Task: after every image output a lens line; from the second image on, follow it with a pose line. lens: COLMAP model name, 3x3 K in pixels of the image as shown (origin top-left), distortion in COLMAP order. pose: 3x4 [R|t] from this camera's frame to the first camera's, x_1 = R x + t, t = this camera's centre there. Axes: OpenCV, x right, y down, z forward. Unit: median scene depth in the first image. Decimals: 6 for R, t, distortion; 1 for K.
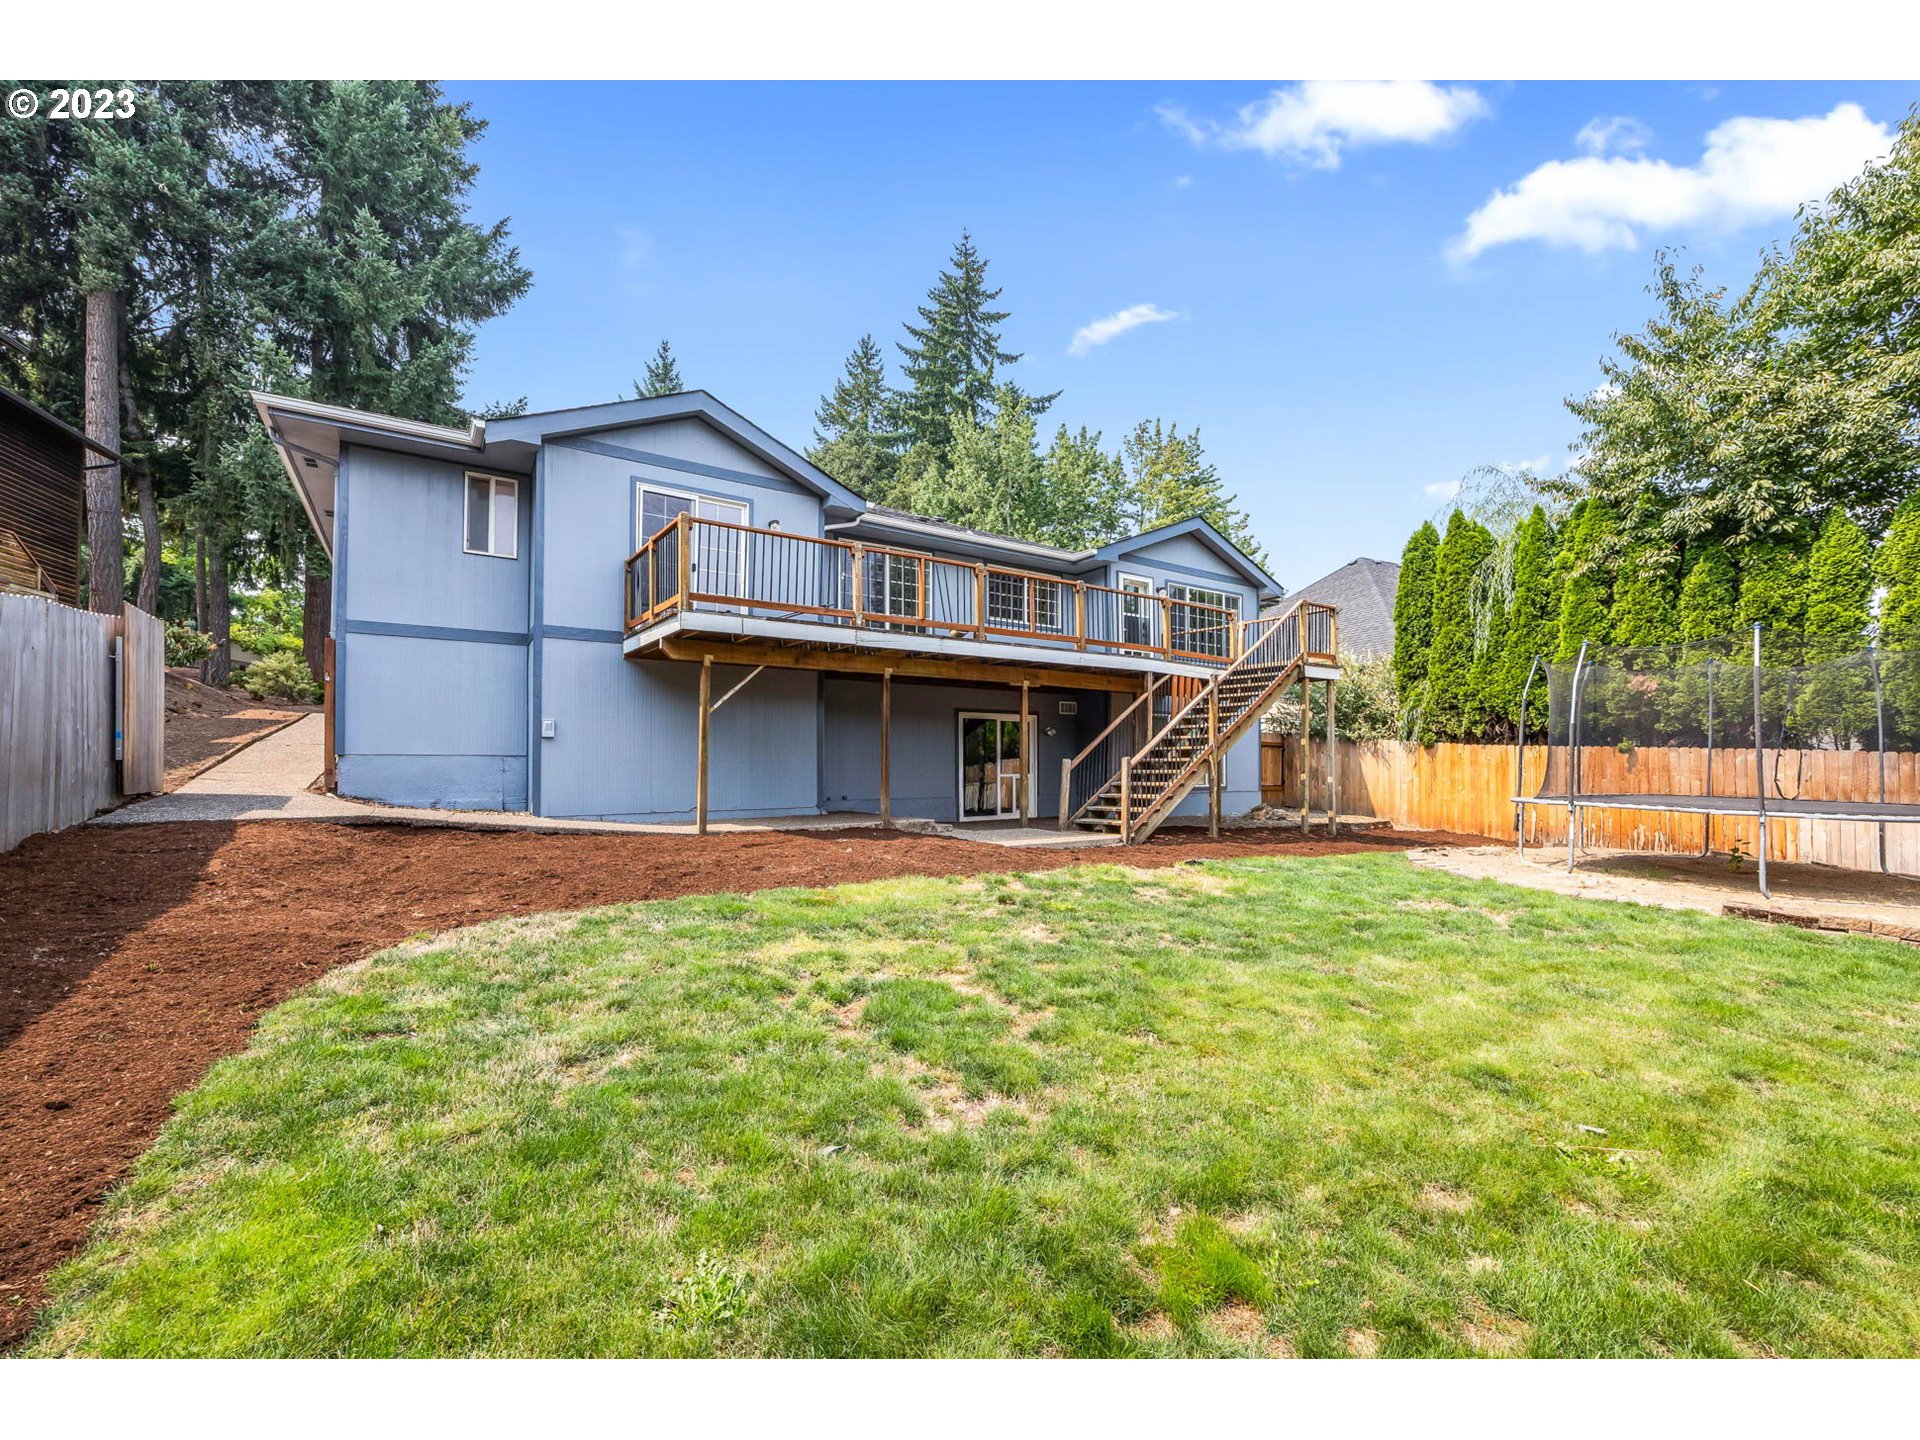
lens RADIAL K [[778.7, 0, 960.0], [0, 778.7, 720.0], [0, 0, 1]] dist [-0.000406, -0.000460]
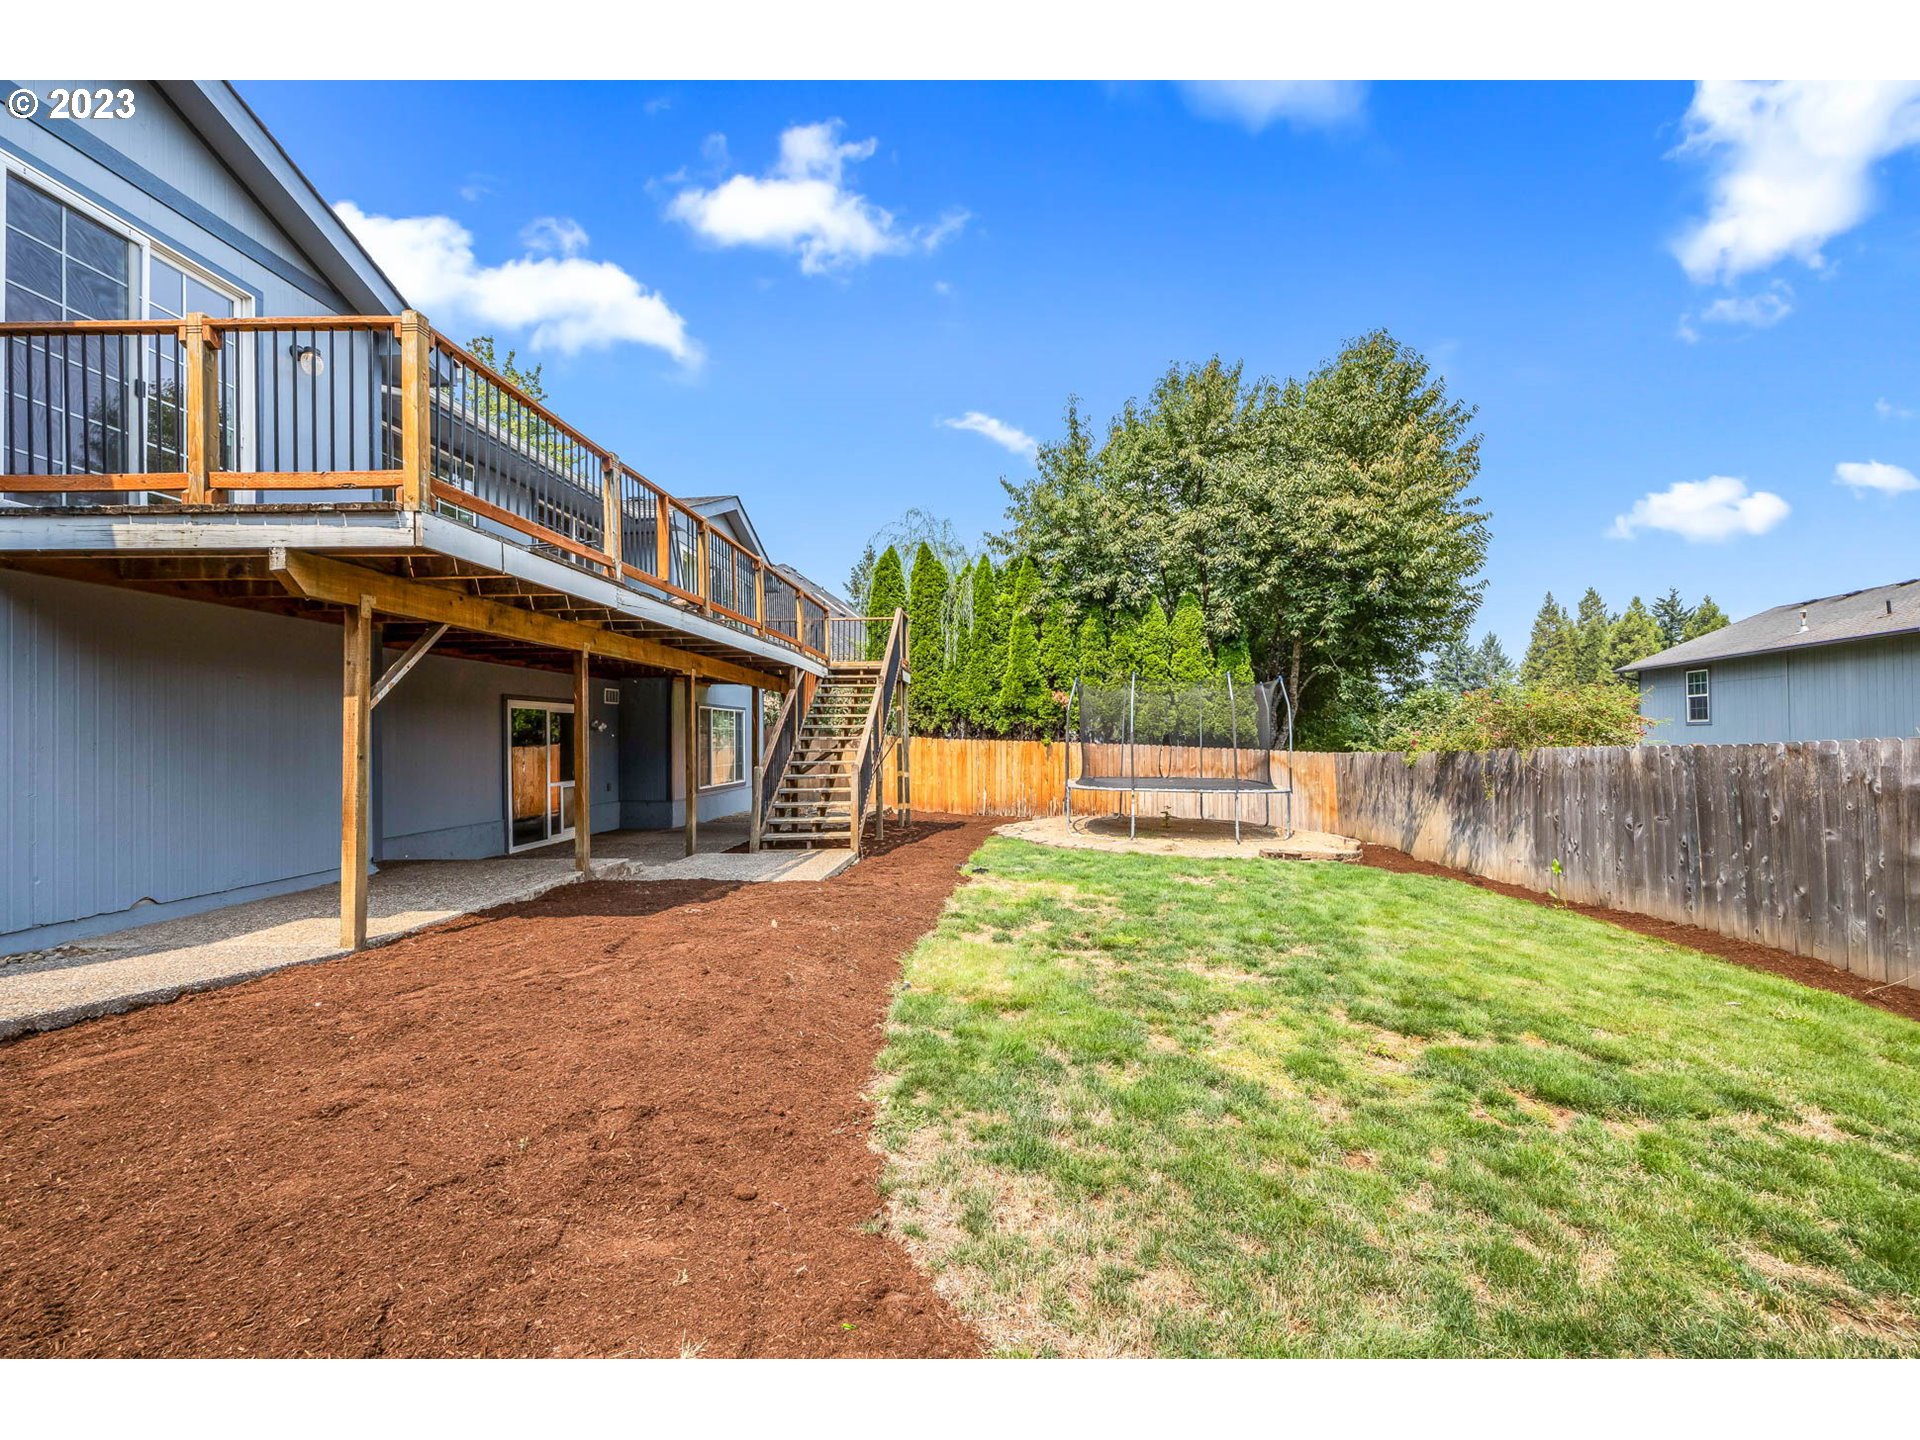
lens RADIAL K [[772.8, 0, 960.0], [0, 772.8, 720.0], [0, 0, 1]] dist [-0.001658, -0.000083]
pose [[0.613715, 0.012156, 0.789434, -0.334922], [-0.034235, 0.999351, 0.011226, -0.014875], [-0.788785, -0.033916, 0.613733, 0.267611]]
